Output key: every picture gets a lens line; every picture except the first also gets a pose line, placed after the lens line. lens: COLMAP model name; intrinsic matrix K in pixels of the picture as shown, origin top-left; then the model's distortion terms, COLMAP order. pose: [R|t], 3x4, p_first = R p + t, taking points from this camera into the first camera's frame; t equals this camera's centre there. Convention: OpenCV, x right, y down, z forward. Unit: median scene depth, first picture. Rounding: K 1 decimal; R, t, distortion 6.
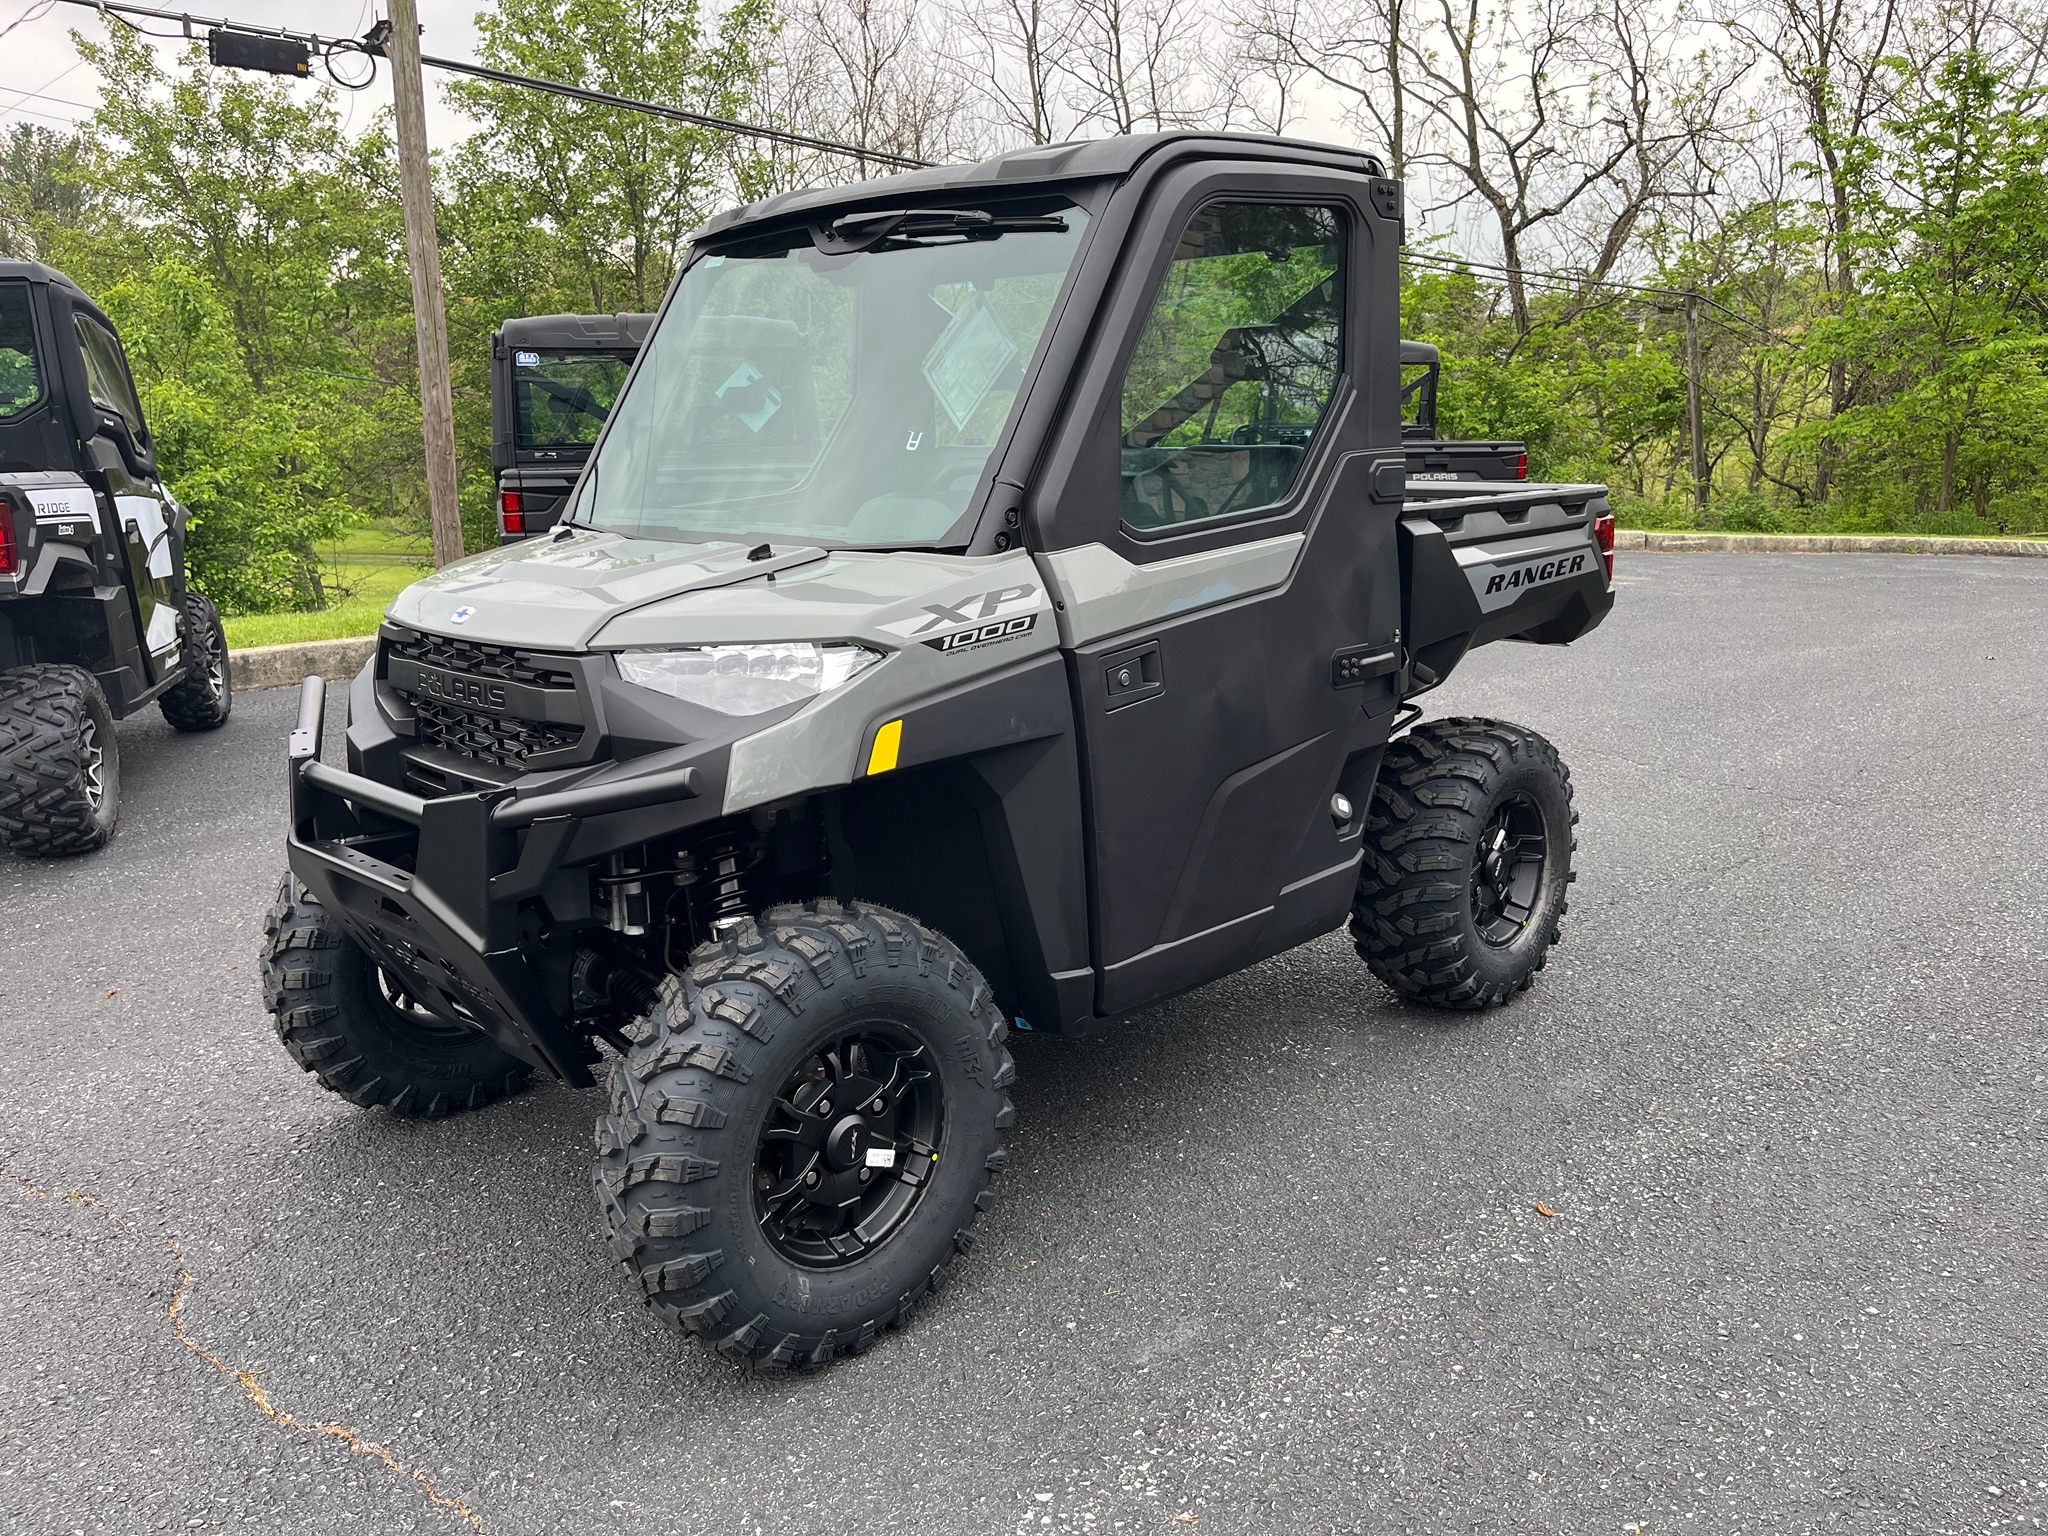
lens RADIAL K [[1542.8, 0, 1024.0], [0, 1542.8, 768.0], [0, 0, 1]] dist [0.066855, -0.088617]
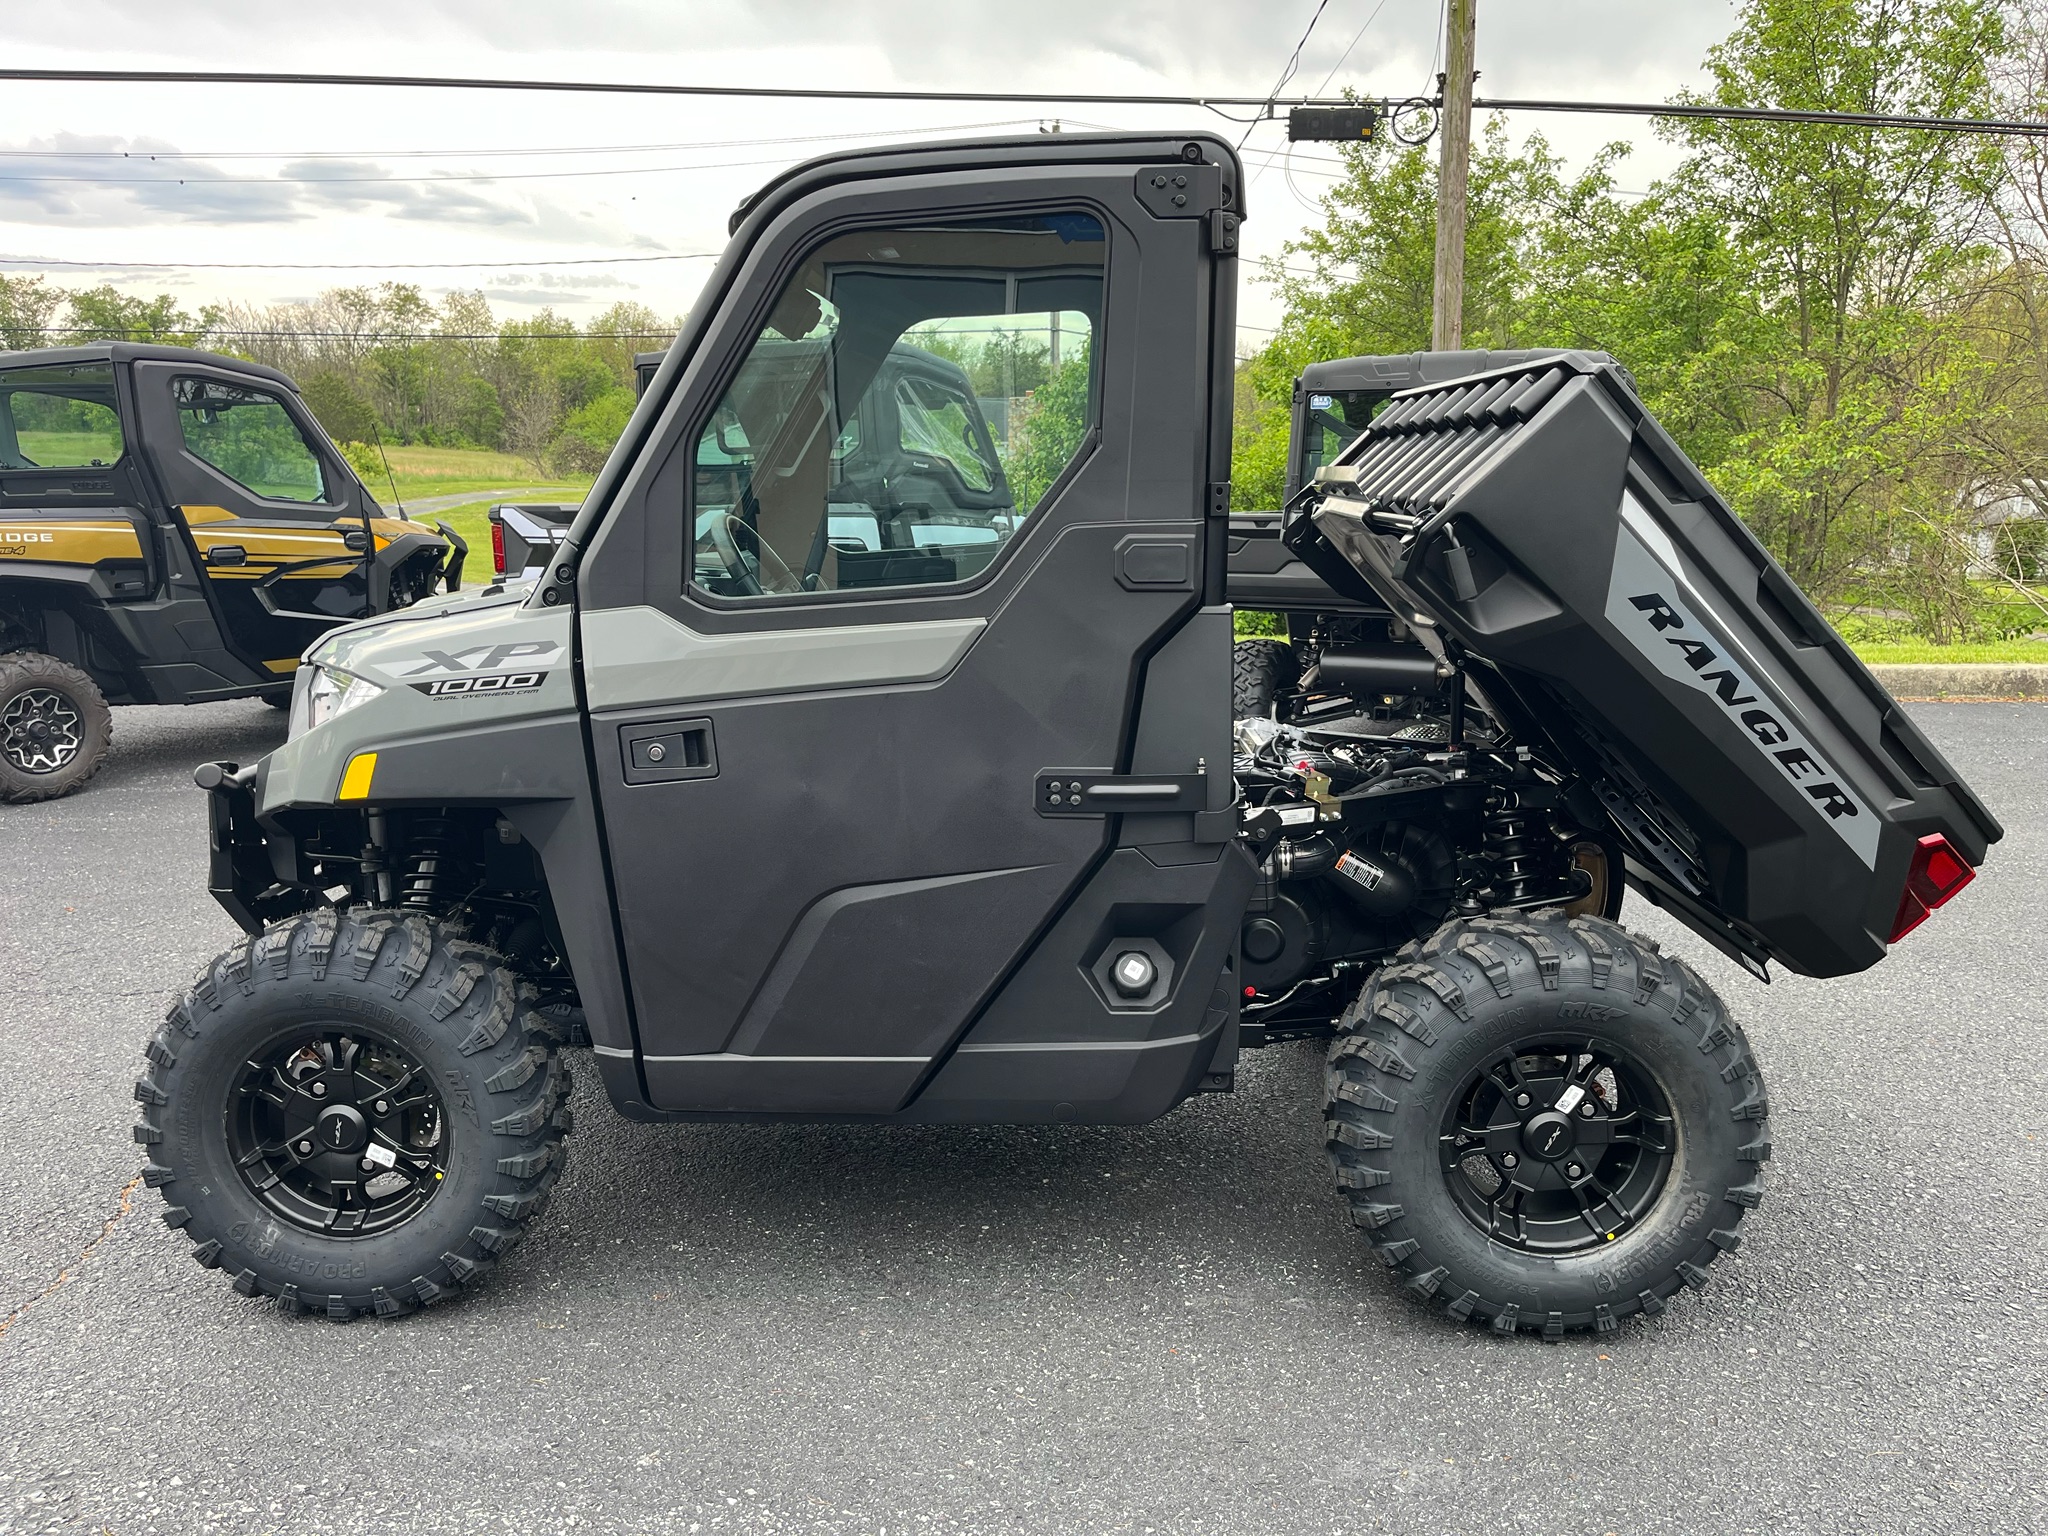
lens RADIAL K [[1543.9, 0, 1030.8], [0, 1543.9, 772.9], [0, 0, 1]] dist [0.067221, -0.091310]
pose [[0.682016, 0.152093, -0.715347, 0.688341], [-0.164830, 0.984936, 0.052261, -0.102467], [0.712520, 0.082268, 0.696812, 0.395761]]
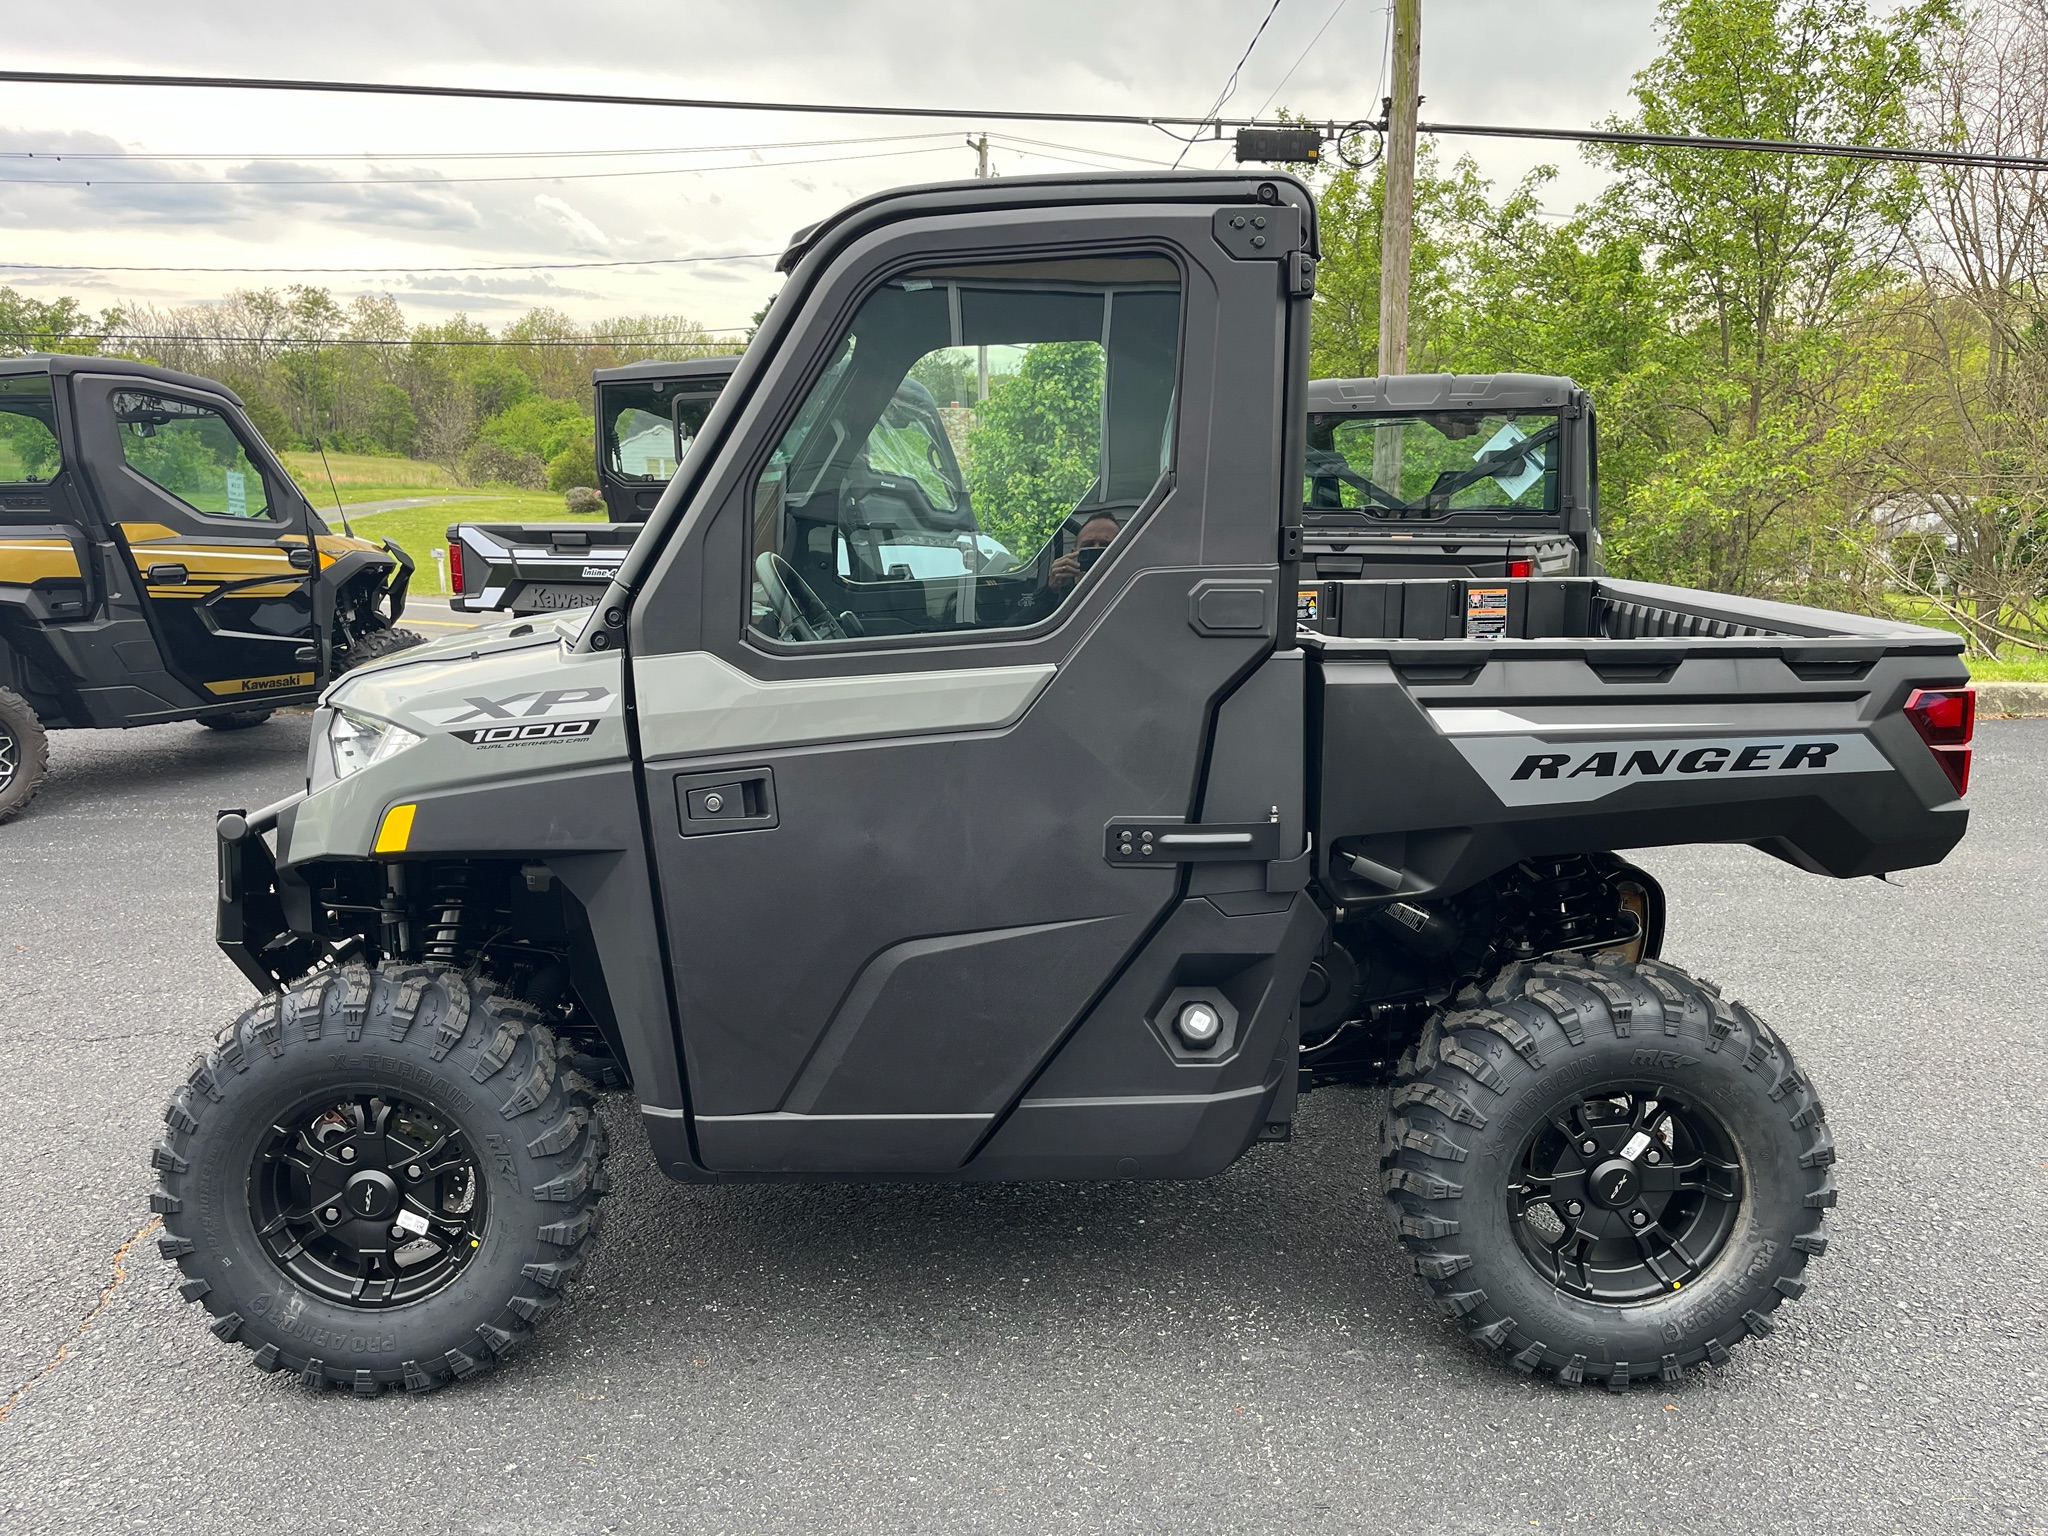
lens RADIAL K [[1542.8, 0, 1024.0], [0, 1542.8, 768.0], [0, 0, 1]] dist [0.066855, -0.088617]
pose [[0.714938, 0.143158, -0.684376, 0.626073], [-0.163090, 0.985959, 0.035870, -0.108573], [0.679901, 0.085970, 0.728247, 0.360194]]
